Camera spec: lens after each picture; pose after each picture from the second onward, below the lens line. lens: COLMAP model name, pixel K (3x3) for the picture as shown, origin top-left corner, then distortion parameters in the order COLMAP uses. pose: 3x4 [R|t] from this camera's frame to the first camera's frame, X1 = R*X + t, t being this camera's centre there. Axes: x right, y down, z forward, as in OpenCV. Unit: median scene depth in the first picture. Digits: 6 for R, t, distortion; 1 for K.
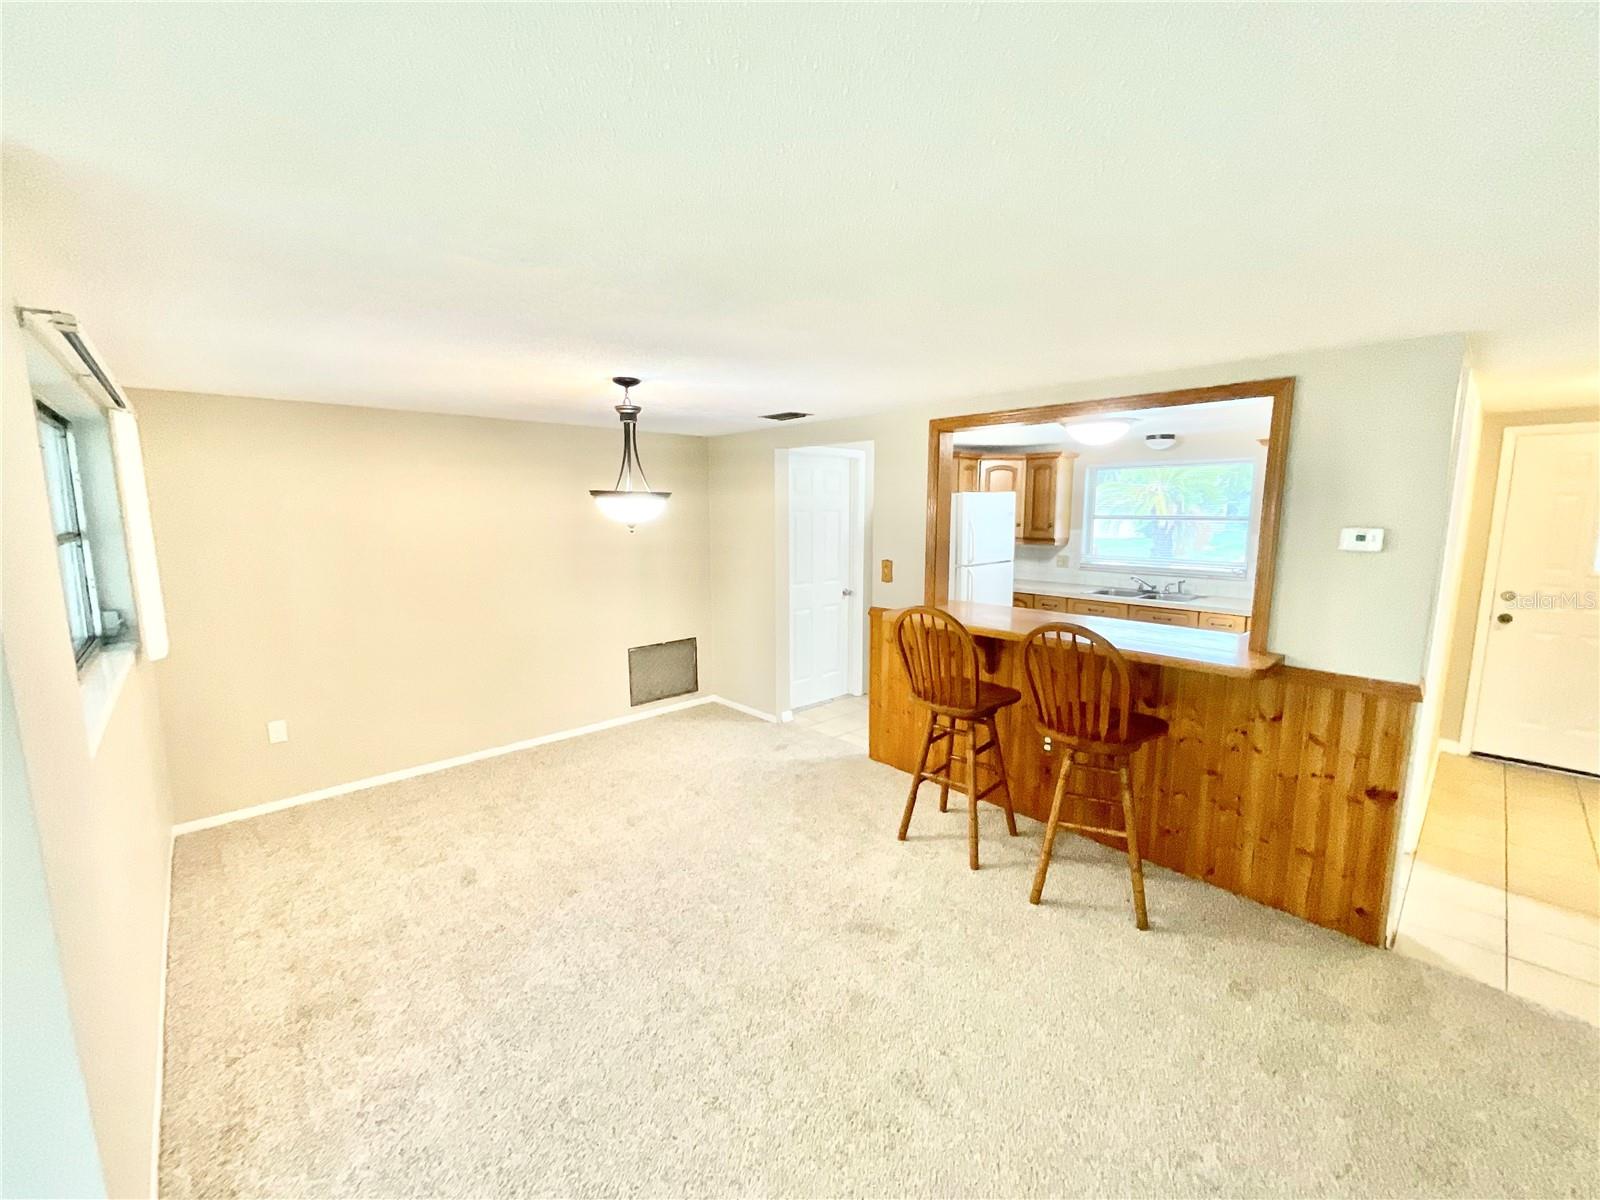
lens RADIAL K [[653.6, 0, 807.9], [0, 653.6, 601.0], [0, 0, 1]] dist [0.011639, -0.000267]
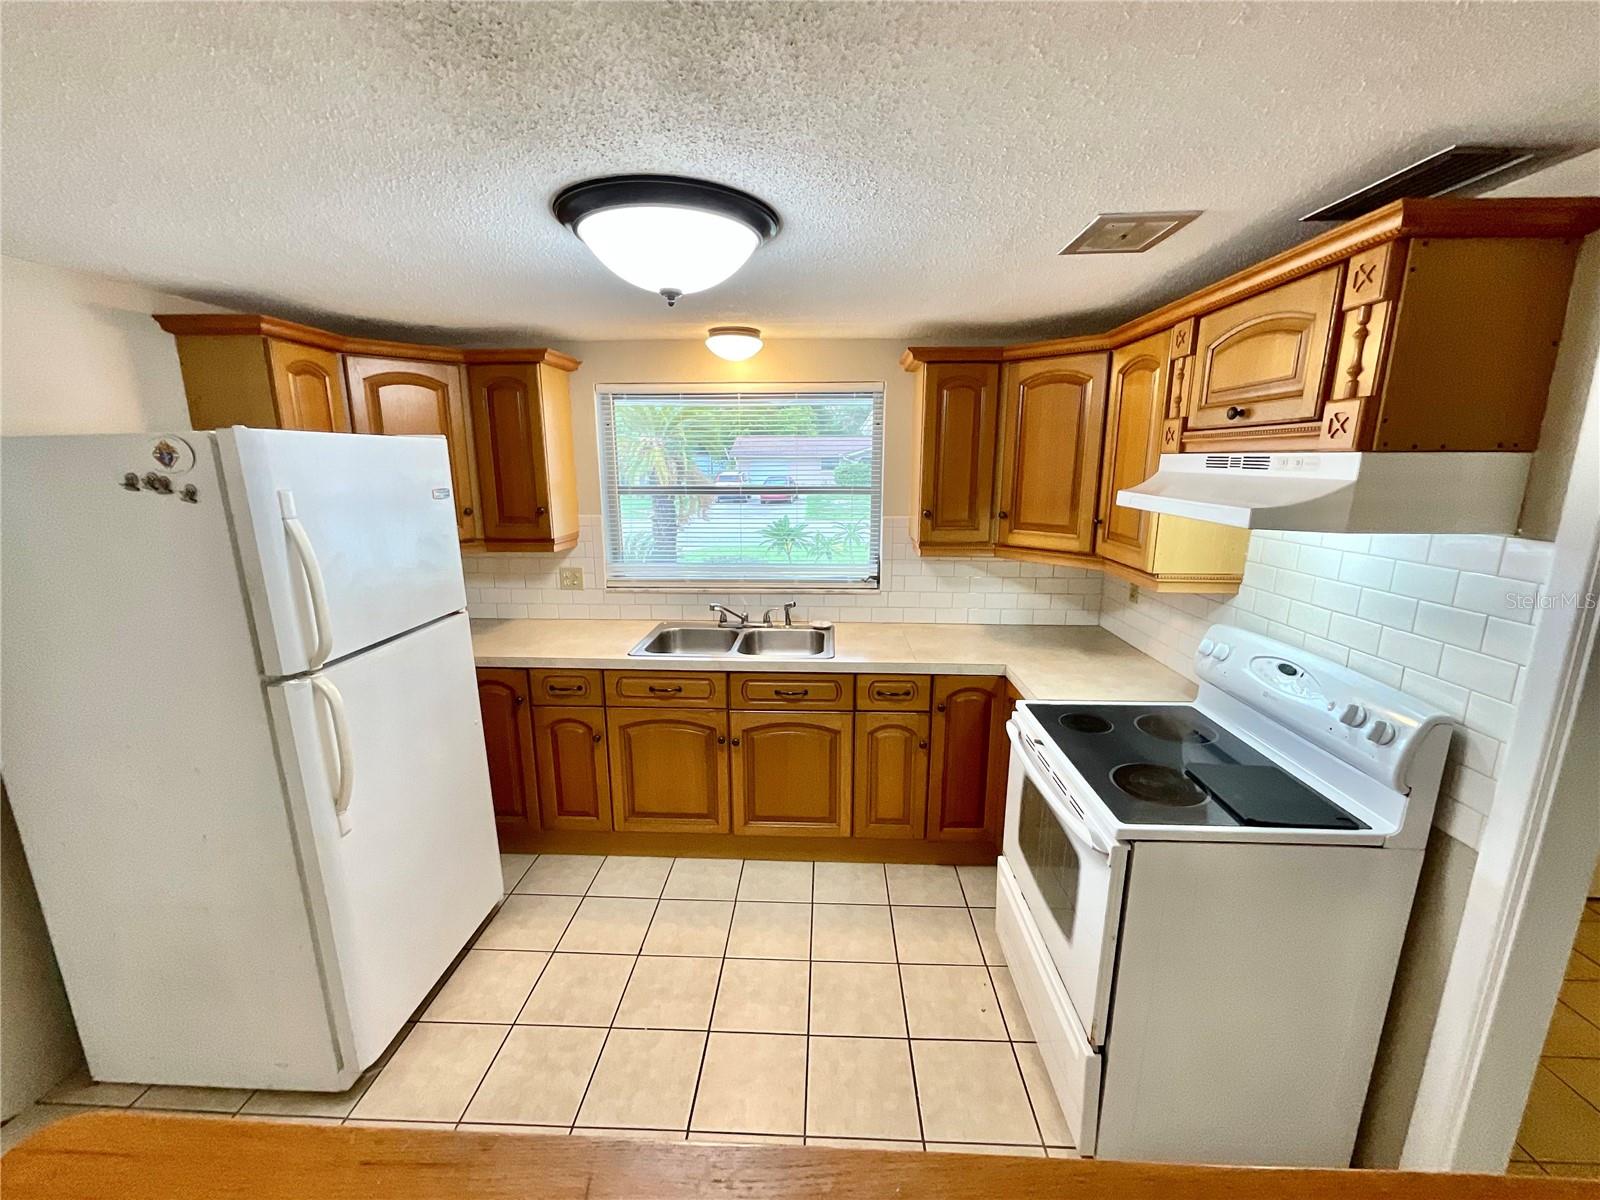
lens RADIAL K [[653.6, 0, 806.2], [0, 653.6, 586.3], [0, 0, 1]] dist [0.011639, -0.000267]
pose [[0.713359, -0.134470, 0.687777, 0.172533], [0.083972, 0.990749, 0.106611, -0.094086], [-0.695750, -0.018298, 0.718051, 0.517073]]
